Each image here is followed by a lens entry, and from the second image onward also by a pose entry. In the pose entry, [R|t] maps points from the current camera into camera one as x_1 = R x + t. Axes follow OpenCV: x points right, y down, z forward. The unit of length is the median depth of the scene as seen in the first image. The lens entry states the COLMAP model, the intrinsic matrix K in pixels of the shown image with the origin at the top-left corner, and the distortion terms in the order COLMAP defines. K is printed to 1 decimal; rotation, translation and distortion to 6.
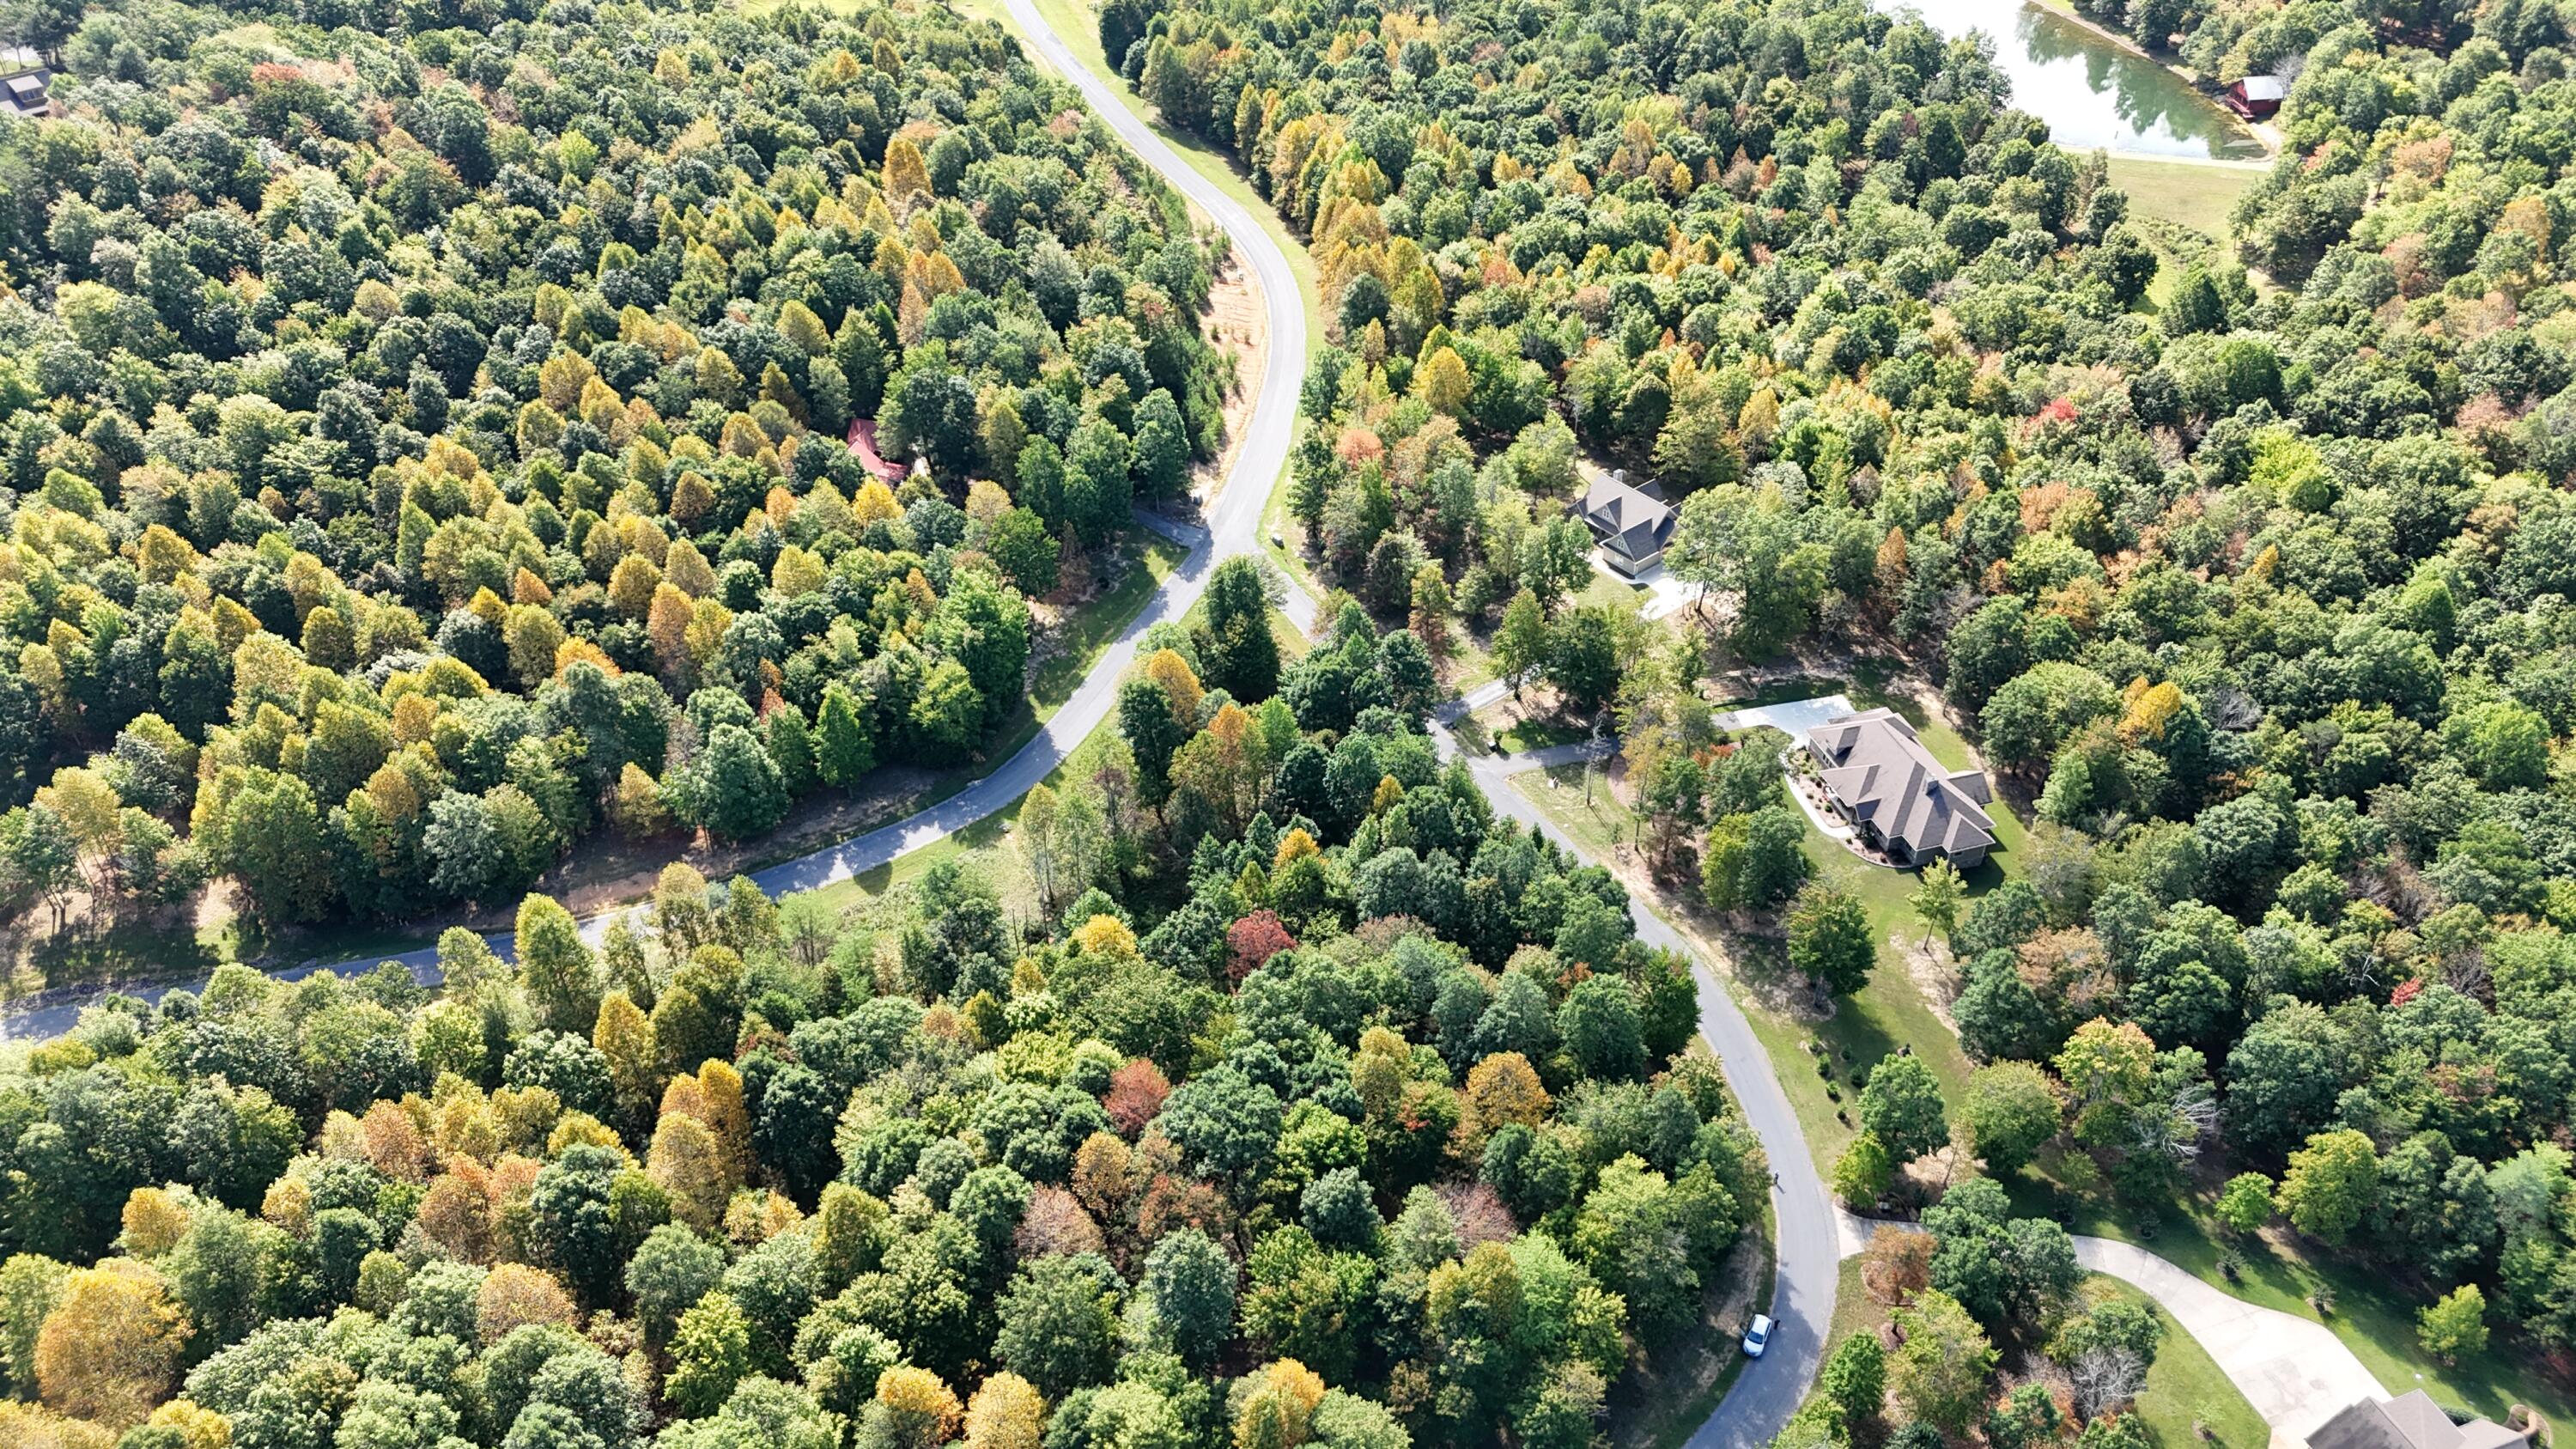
lens RADIAL K [[1890.3, 0, 1299.0], [0, 1890.3, 738.3], [0, 0, 1]] dist [0.074511, -0.071071]
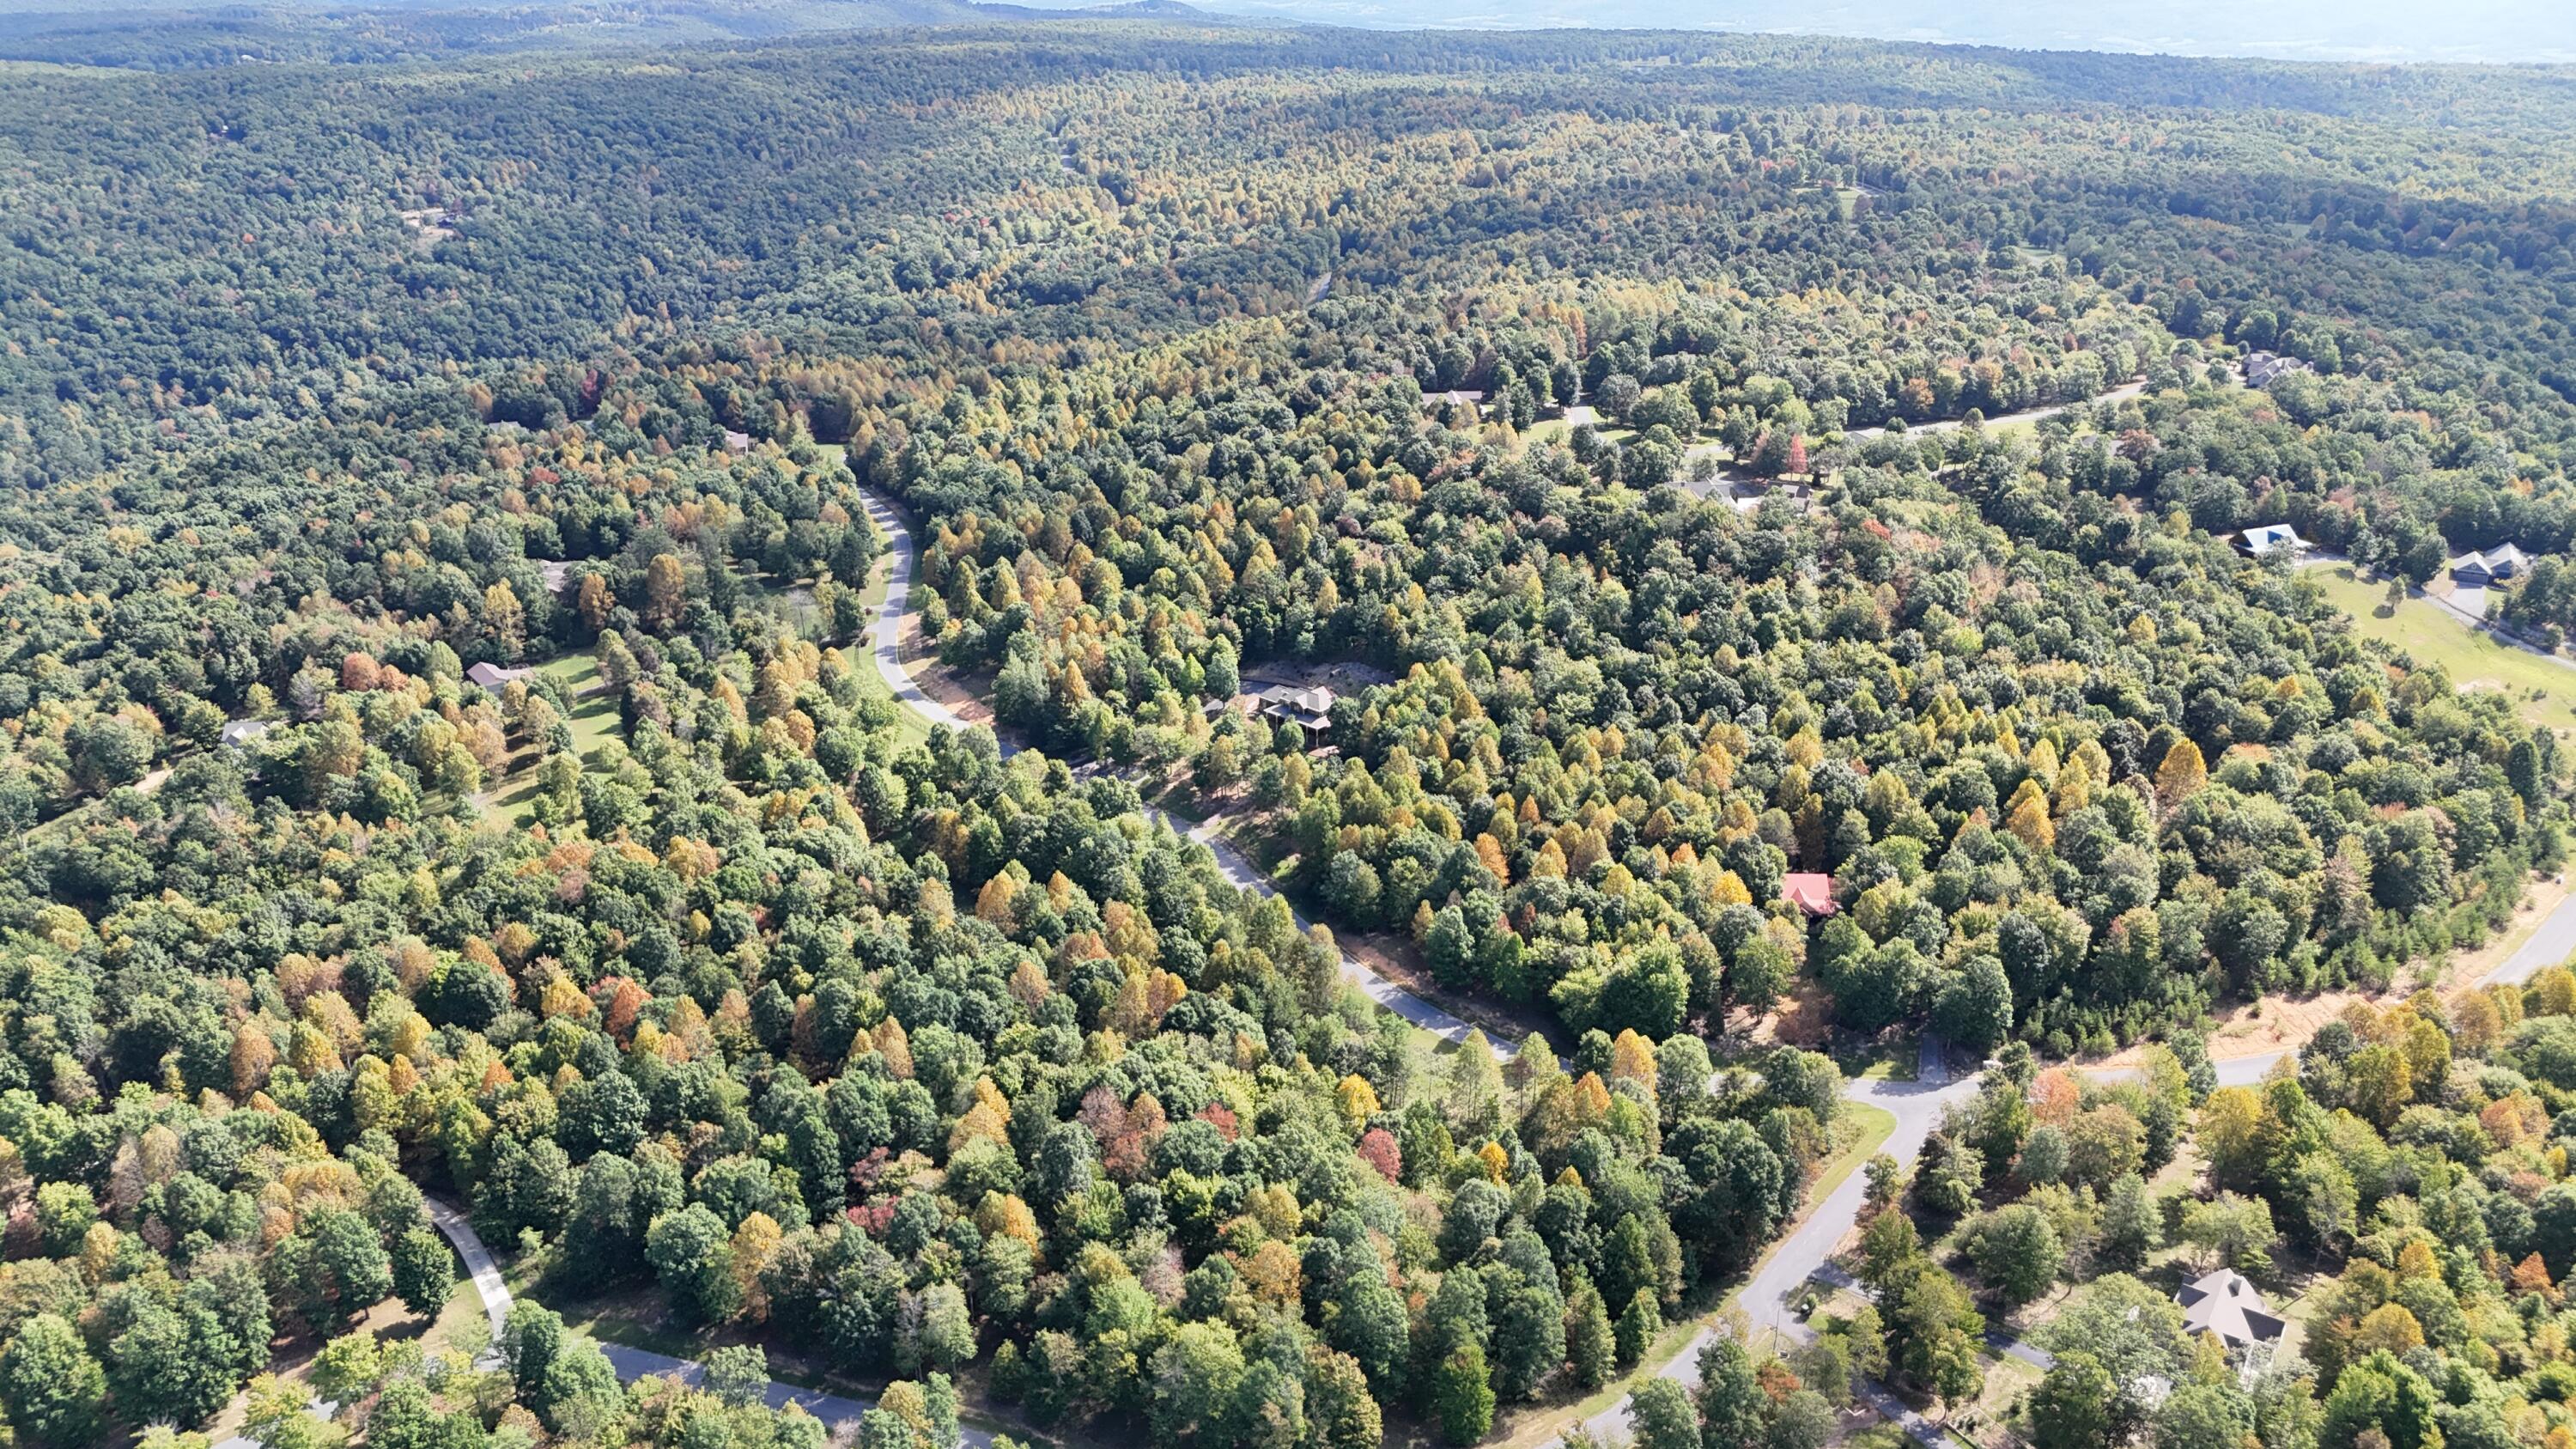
lens RADIAL K [[1890.3, 0, 1291.5], [0, 1890.3, 731.6], [0, 0, 1]] dist [0.074511, -0.071071]
pose [[0.273874, 0.388057, -0.880003, 0.840851], [-0.588142, 0.791537, 0.166005, -0.260914], [0.760974, 0.472103, 0.445014, 0.135621]]
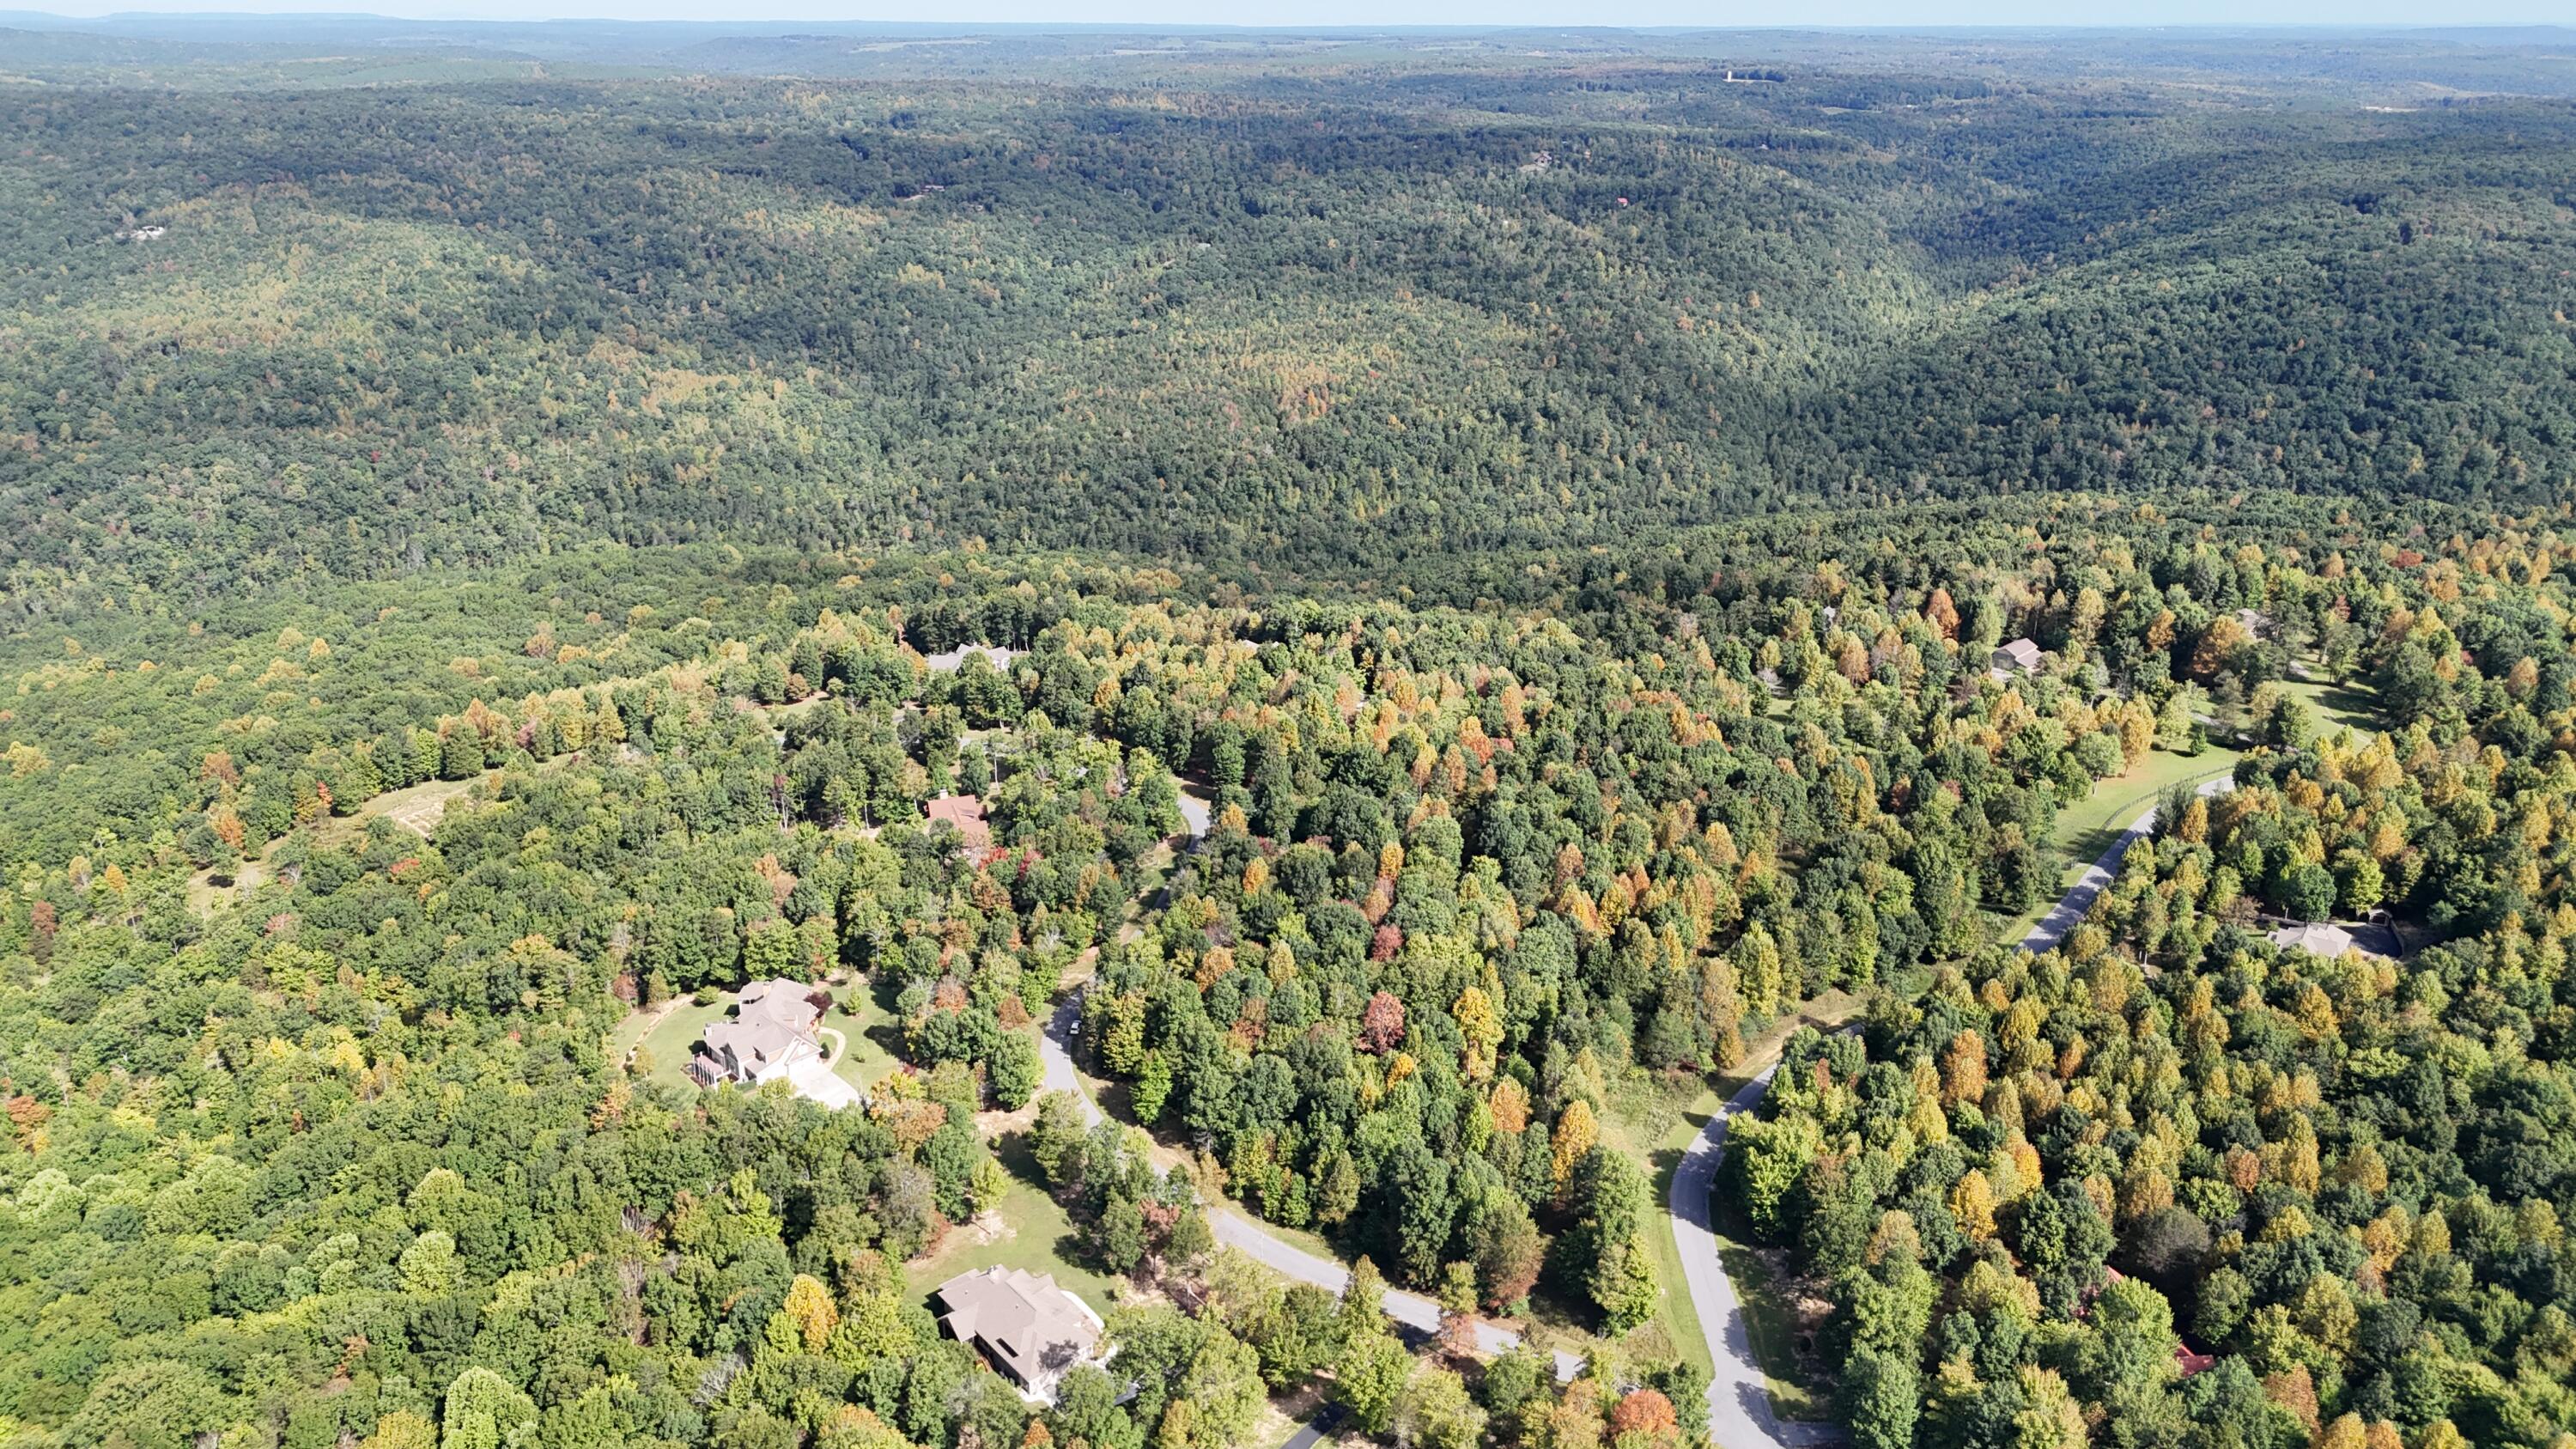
lens RADIAL K [[1890.3, 0, 1302.2], [0, 1890.3, 725.5], [0, 0, 1]] dist [0.074511, -0.071071]
pose [[-0.920638, 0.145918, -0.362124, 0.484826], [-0.233427, 0.537763, 0.810138, -1.079337], [0.312951, 0.830373, -0.461024, 1.201582]]
